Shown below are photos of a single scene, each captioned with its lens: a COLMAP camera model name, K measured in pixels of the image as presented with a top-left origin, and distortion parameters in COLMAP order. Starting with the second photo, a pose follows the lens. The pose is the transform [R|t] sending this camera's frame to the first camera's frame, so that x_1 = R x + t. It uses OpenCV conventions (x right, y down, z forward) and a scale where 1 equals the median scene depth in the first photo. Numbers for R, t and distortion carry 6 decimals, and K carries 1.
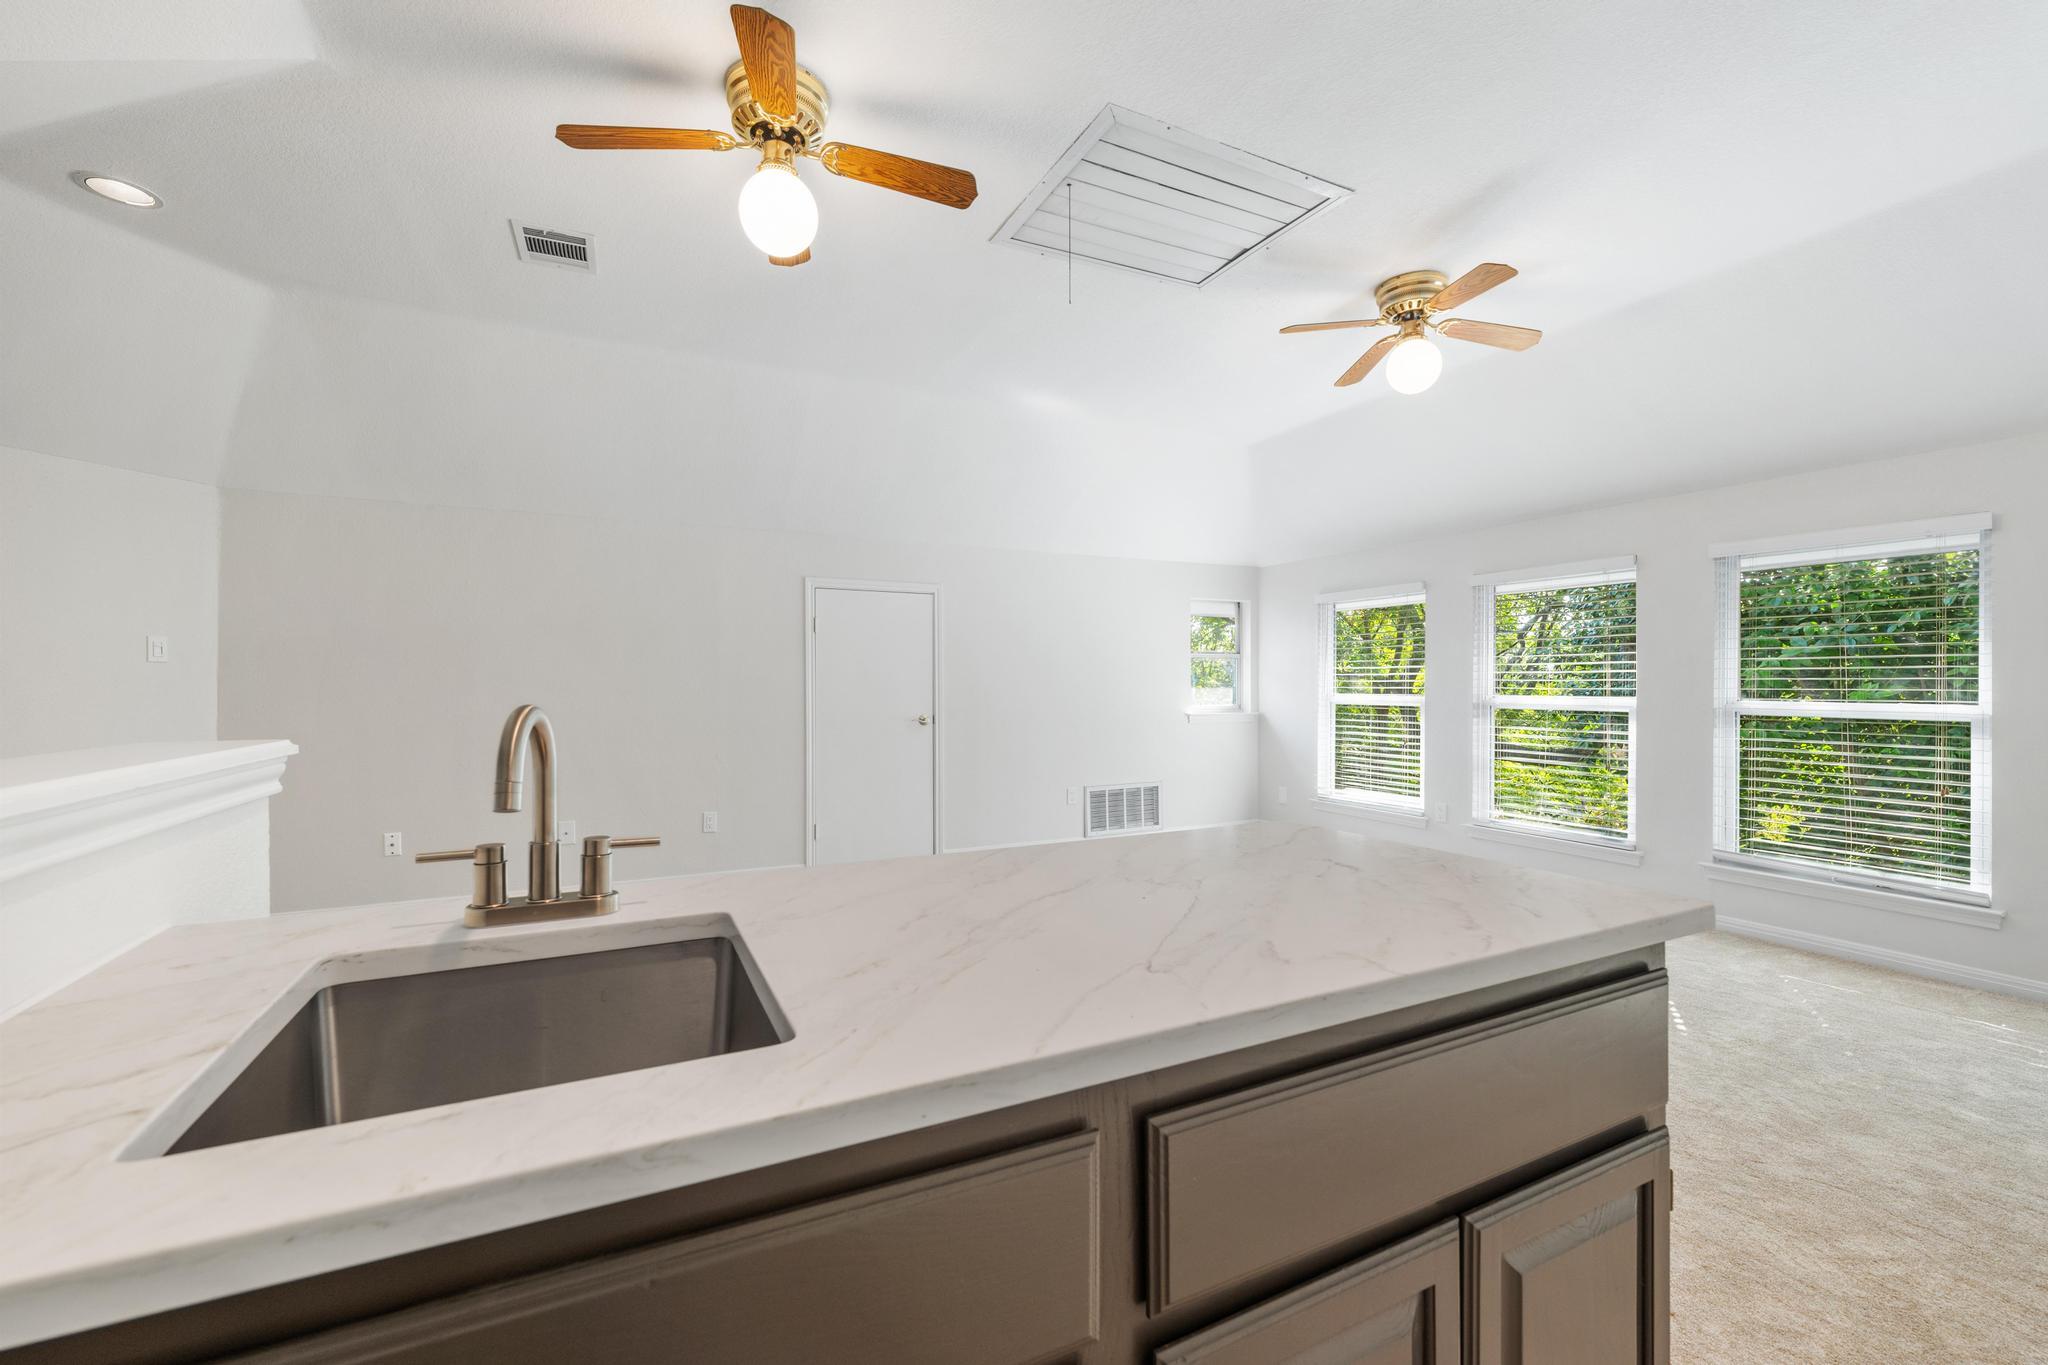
lens RADIAL K [[860.0, 0, 1024.2], [0, 860.0, 693.0], [0, 0, 1]] dist [-0.000296, 0.000076]
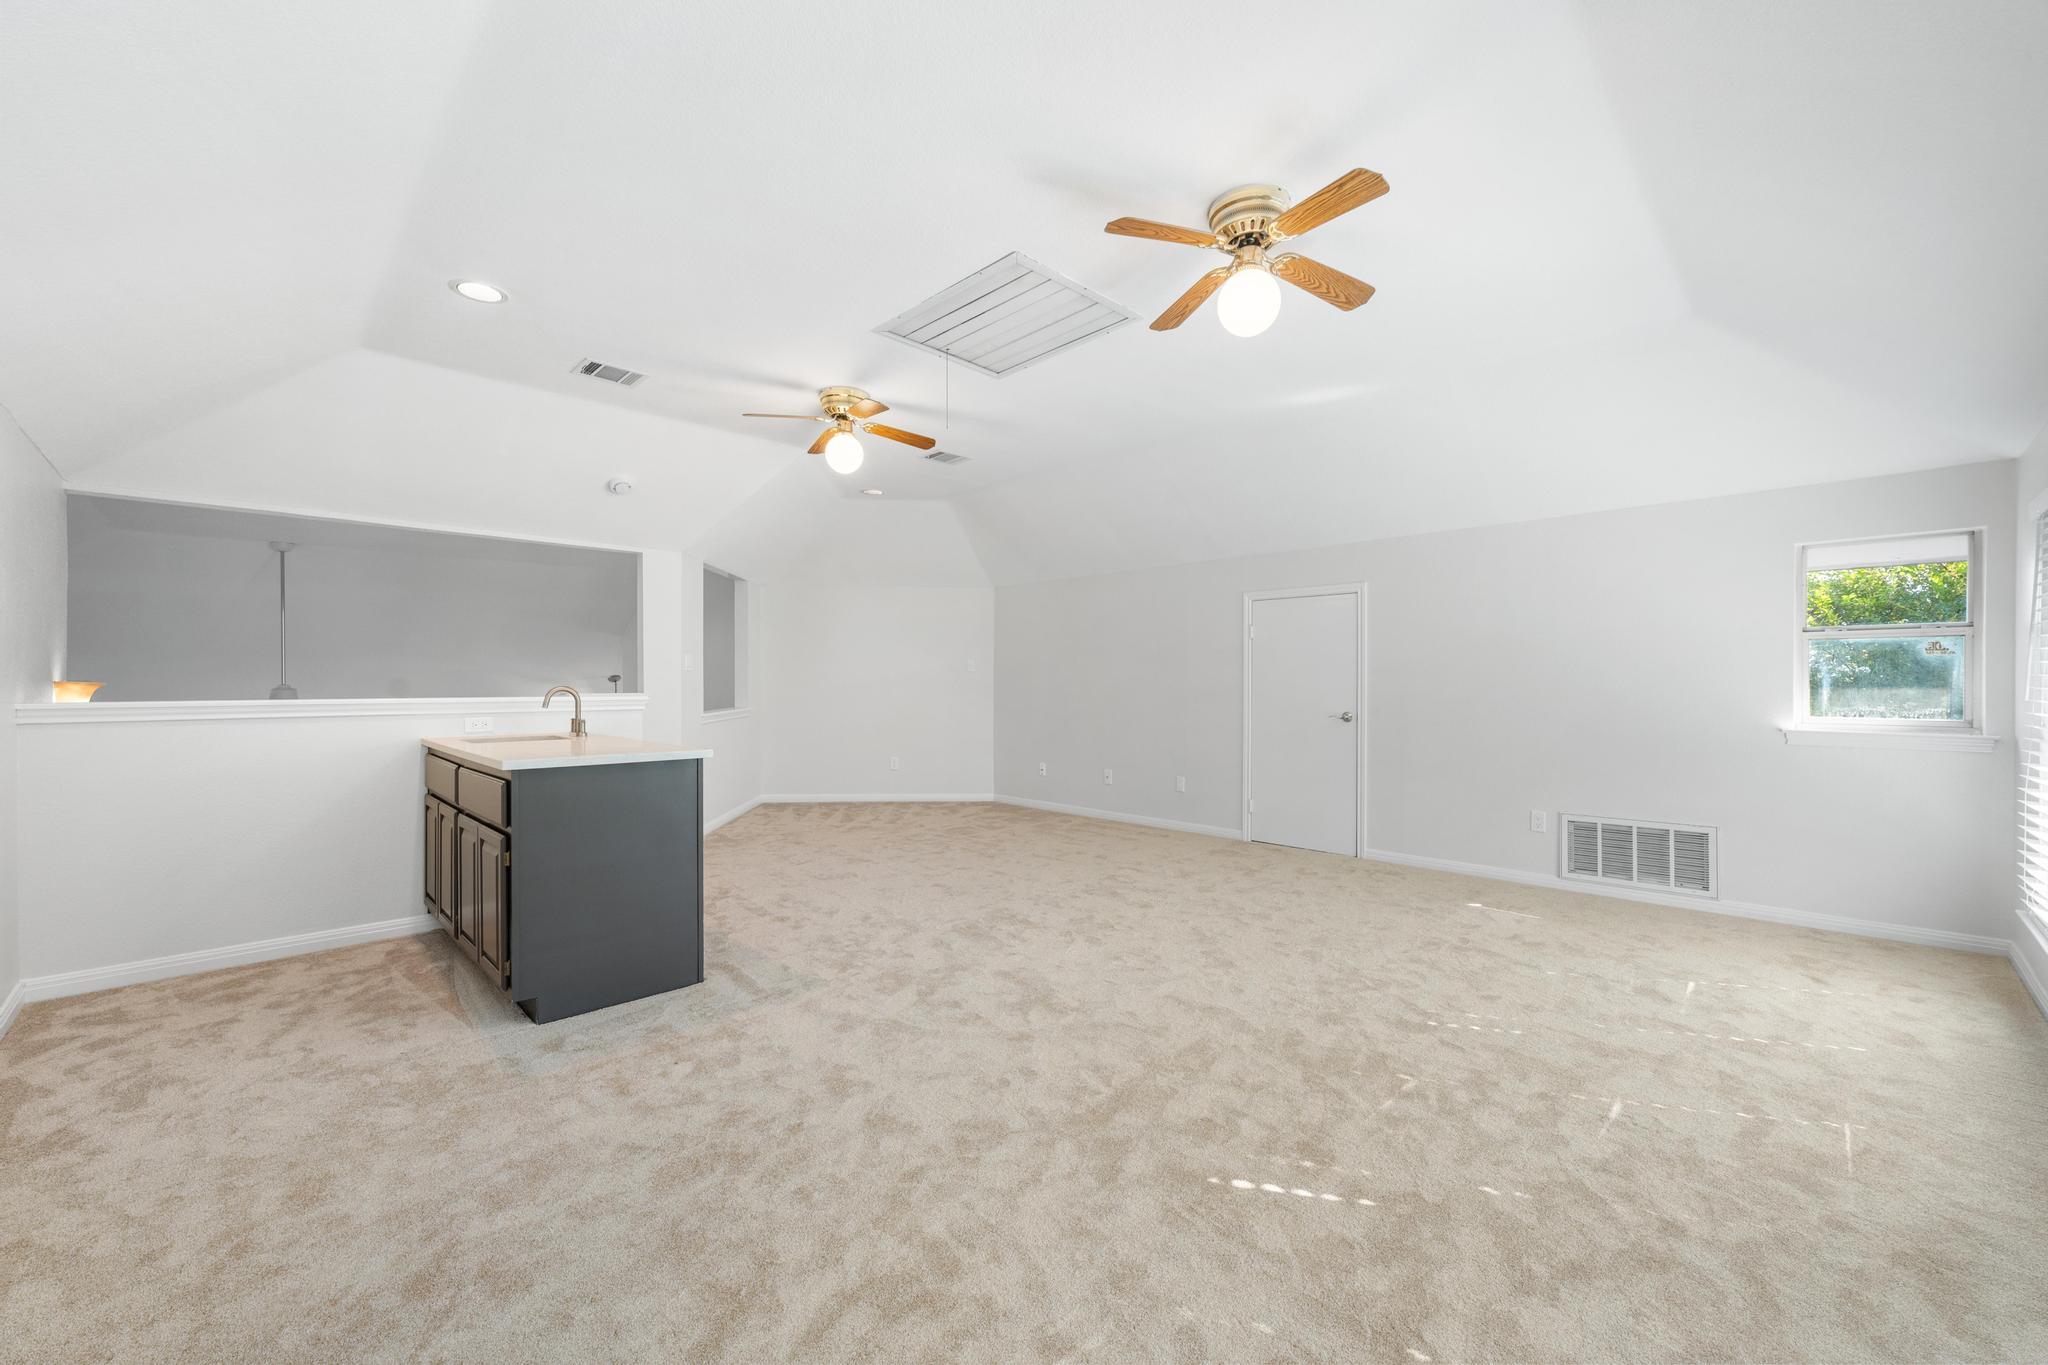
lens RADIAL K [[808.4, 0, 1016.7], [0, 808.4, 678.7], [0, 0, 1]] dist [0.005519, -0.000668]
pose [[0.298351, -0.000722, -0.954456, 0.614925], [-0.007701, 0.999965, -0.003163, -0.006980], [0.954425, 0.008294, 0.298335, 0.302219]]
